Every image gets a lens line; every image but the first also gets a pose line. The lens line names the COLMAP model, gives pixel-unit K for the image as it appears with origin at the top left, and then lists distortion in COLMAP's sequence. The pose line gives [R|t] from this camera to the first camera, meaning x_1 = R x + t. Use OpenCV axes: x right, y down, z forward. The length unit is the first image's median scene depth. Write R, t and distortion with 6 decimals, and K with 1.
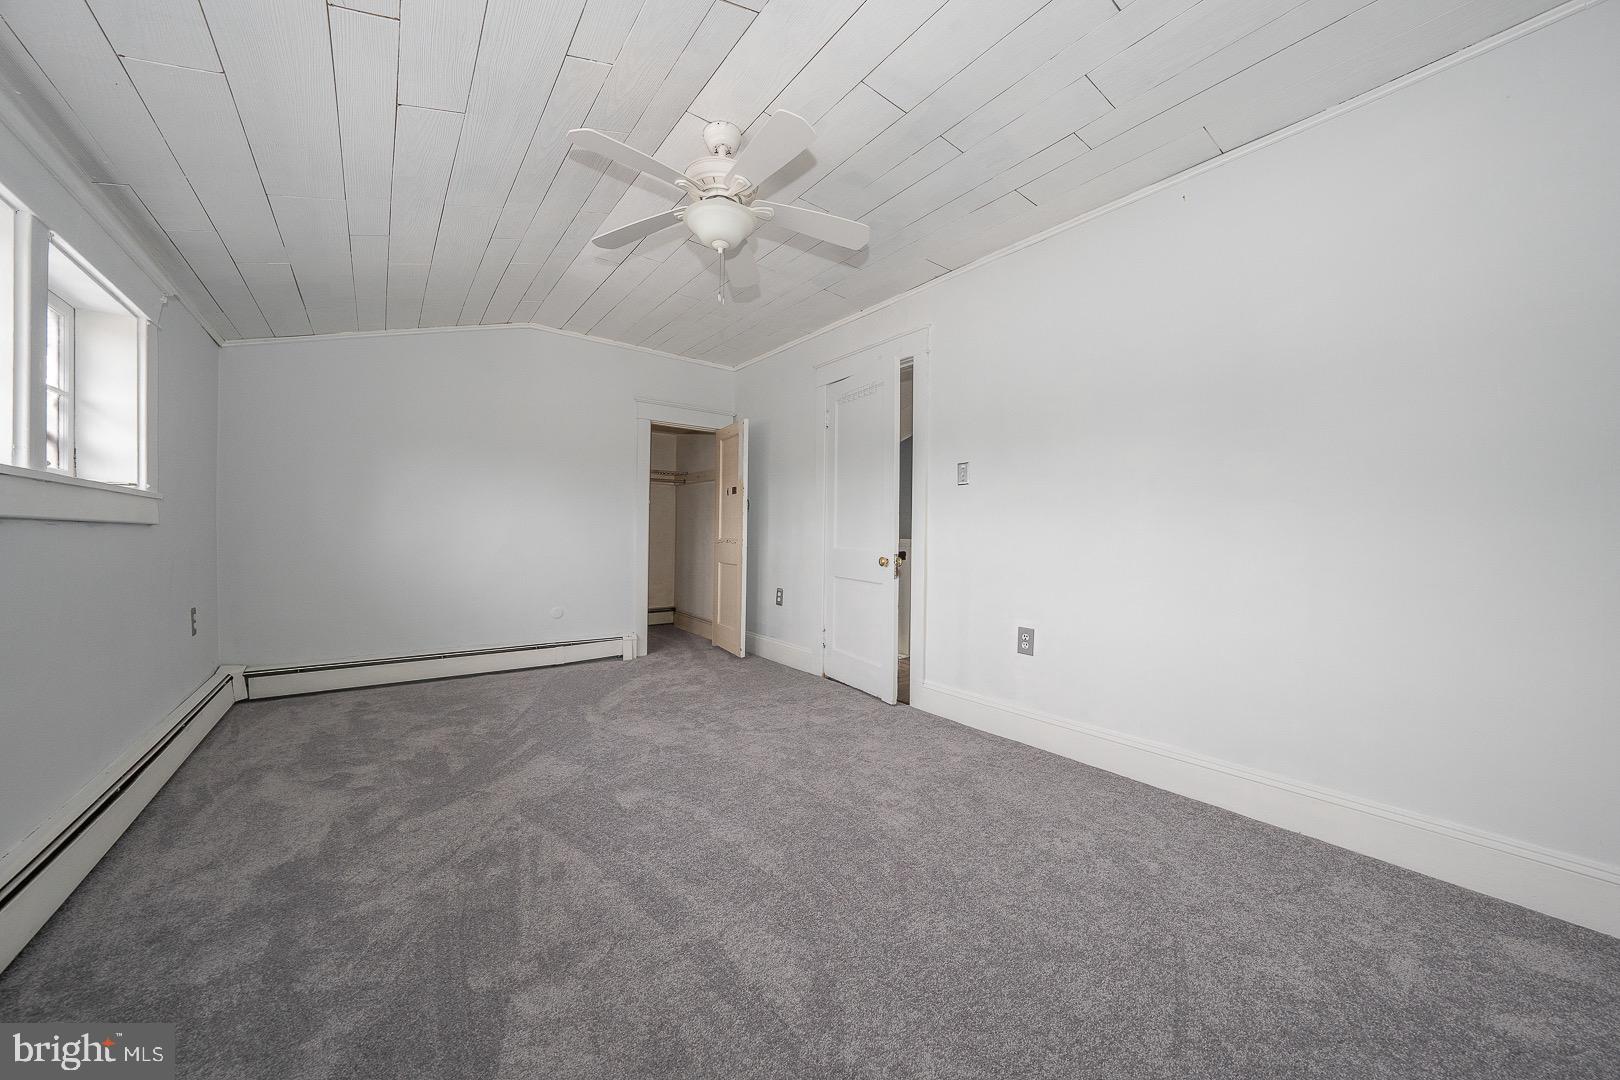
lens RADIAL K [[552.6, 0, 808.7], [0, 552.6, 535.6], [0, 0, 1]] dist [-0.008257, 0.000025]
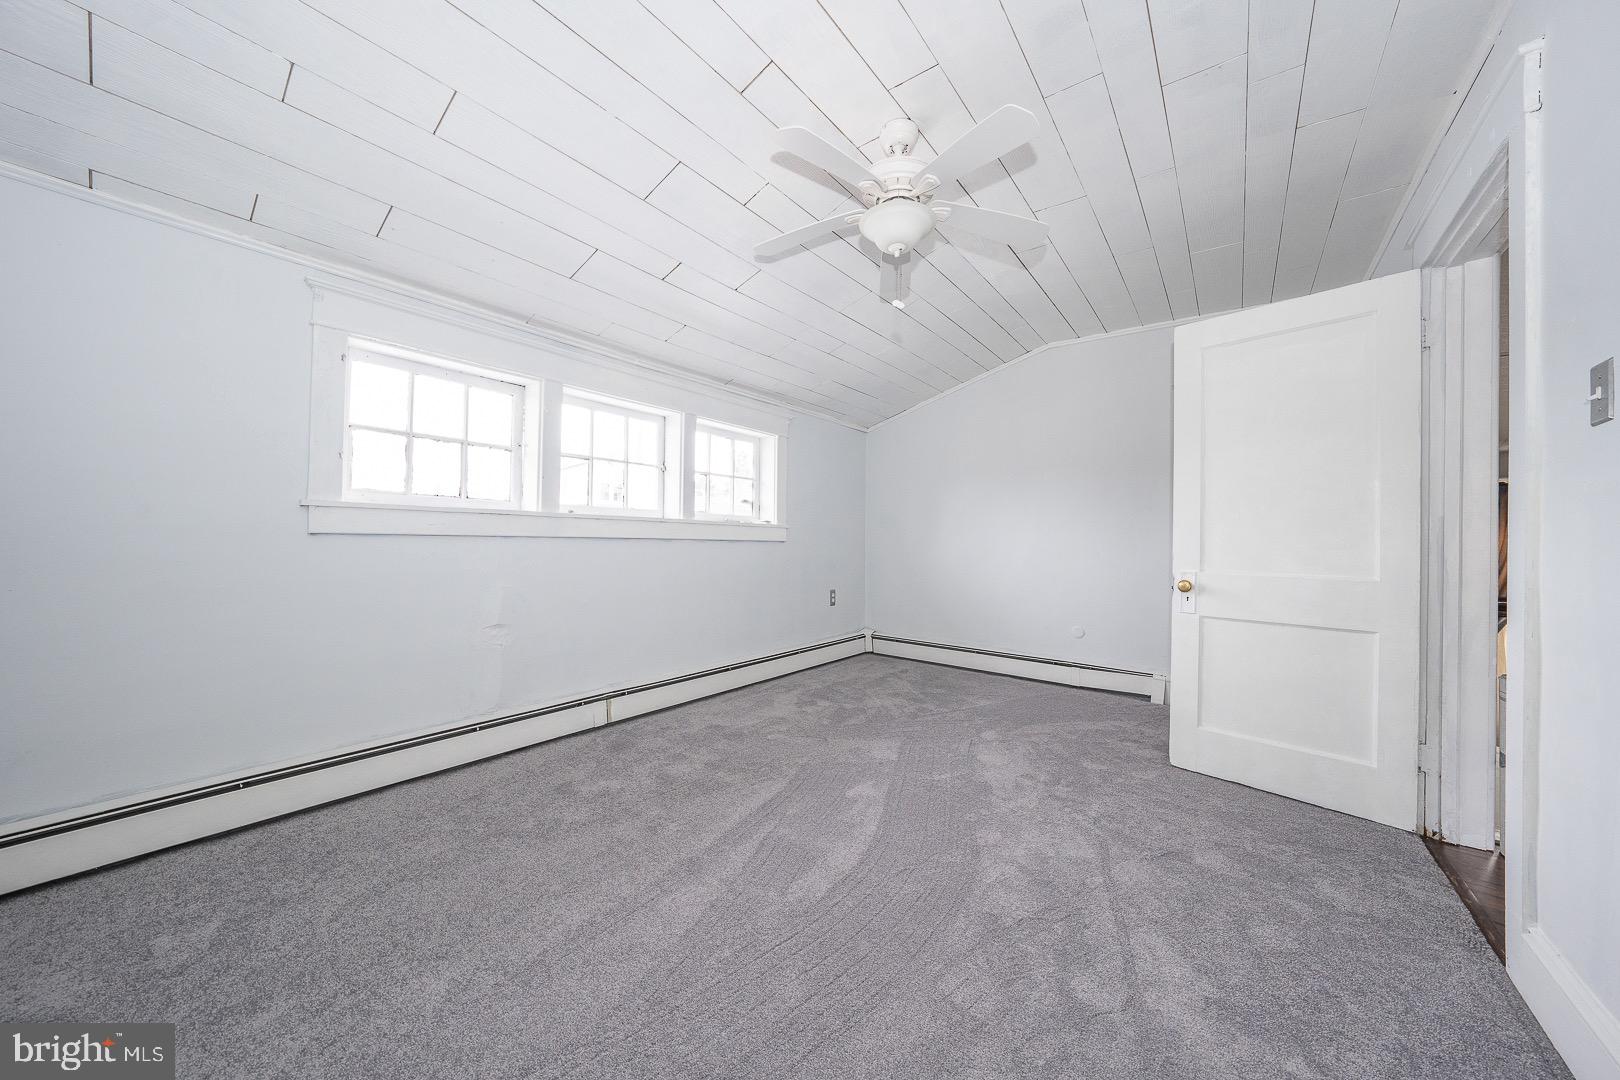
lens RADIAL K [[552.6, 0, 813.2], [0, 552.6, 541.4], [0, 0, 1]] dist [-0.008257, 0.000025]
pose [[0.266440, -0.004465, -0.963841, 0.537116], [-0.012866, 0.999884, -0.008188, -0.006379], [0.963766, 0.014583, 0.266352, 0.460454]]
